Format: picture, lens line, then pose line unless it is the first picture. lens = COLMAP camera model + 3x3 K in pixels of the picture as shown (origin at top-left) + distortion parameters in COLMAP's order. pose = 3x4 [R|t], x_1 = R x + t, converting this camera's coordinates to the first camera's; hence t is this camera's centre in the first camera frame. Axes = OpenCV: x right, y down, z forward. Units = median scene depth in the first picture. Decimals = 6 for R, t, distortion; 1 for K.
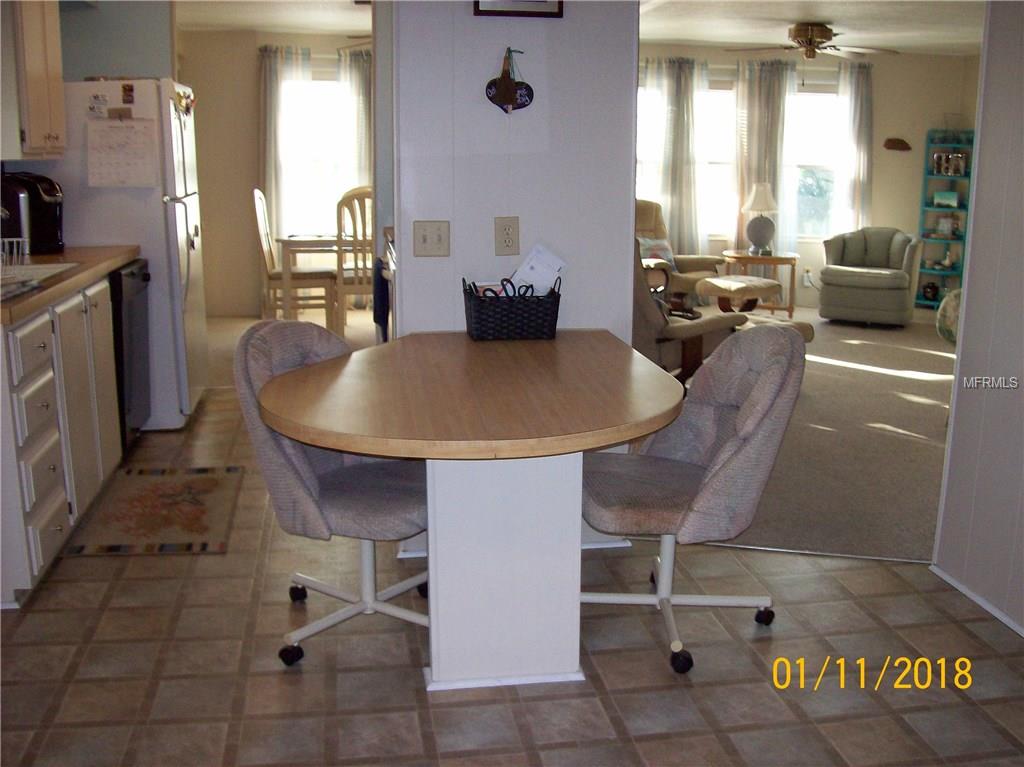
lens RADIAL K [[1075.9, 0, 528.7], [0, 1075.9, 384.7], [0, 0, 1]] dist [-0.190503, 0.179526]
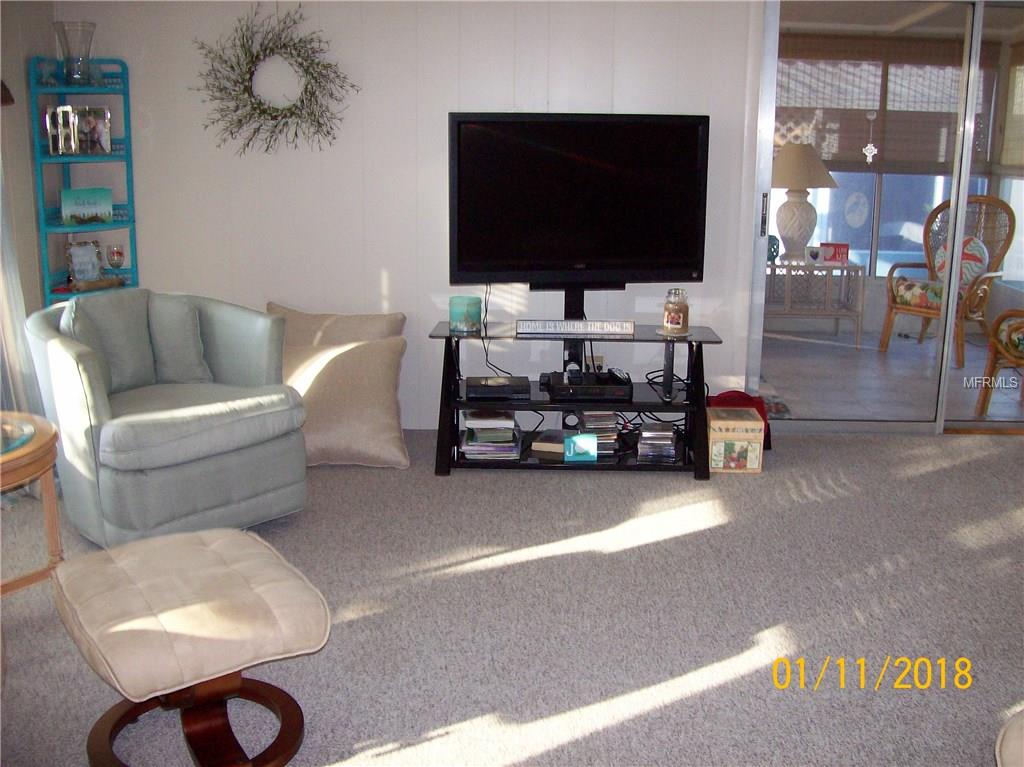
lens RADIAL K [[1075.9, 0, 528.7], [0, 1075.9, 384.7], [0, 0, 1]] dist [-0.190503, 0.179526]
pose [[0.202269, -0.245795, 0.947983, -0.050569], [0.199702, 0.958004, 0.205784, -0.287346], [-0.958752, 0.147691, 0.242861, 1.291101]]
